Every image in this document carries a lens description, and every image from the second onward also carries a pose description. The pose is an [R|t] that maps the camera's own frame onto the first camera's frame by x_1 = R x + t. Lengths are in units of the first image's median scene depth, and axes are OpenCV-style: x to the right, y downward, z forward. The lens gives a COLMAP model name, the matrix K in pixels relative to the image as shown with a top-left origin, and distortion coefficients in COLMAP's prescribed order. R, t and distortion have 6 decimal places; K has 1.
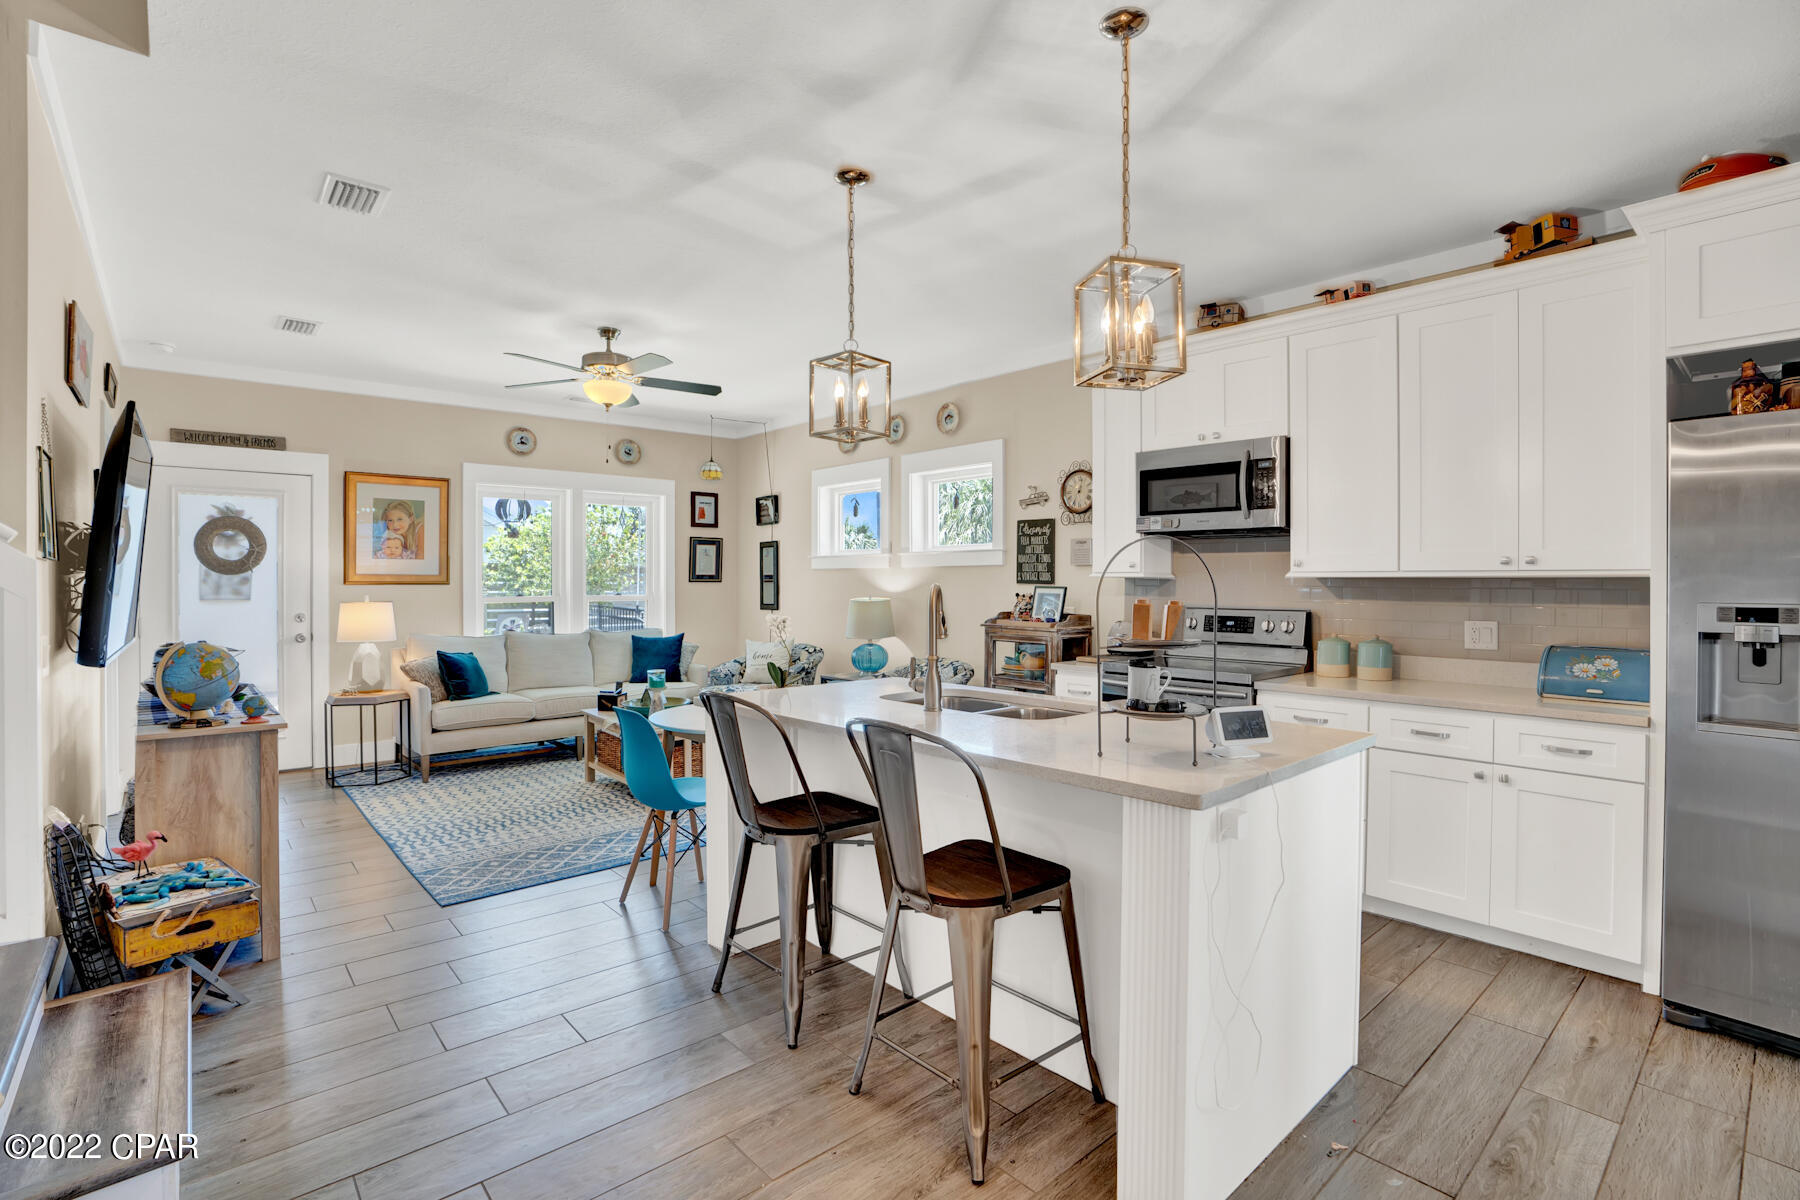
lens RADIAL K [[889.0, 0, 900.7], [0, 889.0, 586.1], [0, 0, 1]] dist [-0.001339, -0.000071]
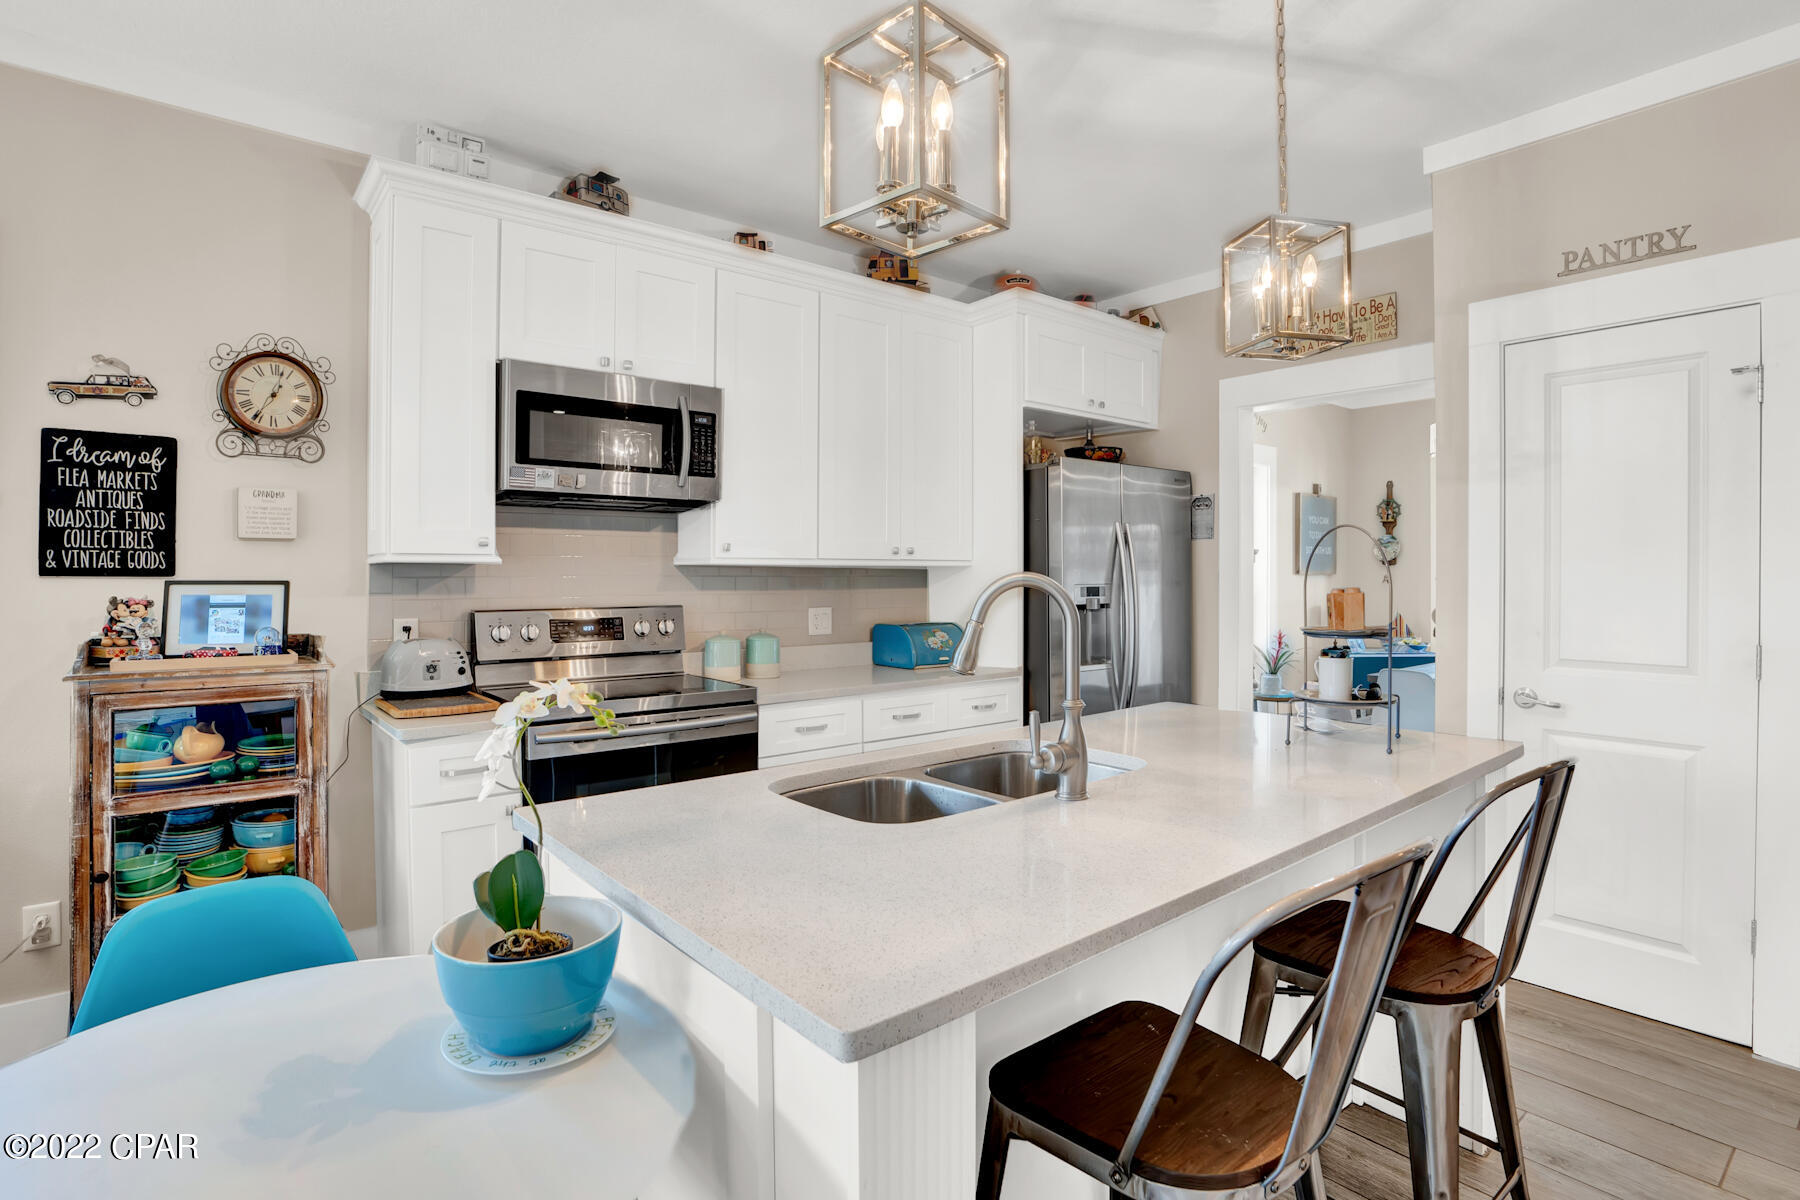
lens RADIAL K [[889.0, 0, 900.7], [0, 889.0, 586.1], [0, 0, 1]] dist [-0.001339, -0.000071]
pose [[0.078805, -0.021703, 0.996654, -0.282250], [0.005001, 0.999759, 0.021375, -0.005482], [-0.996878, 0.003299, 0.078894, 0.601722]]
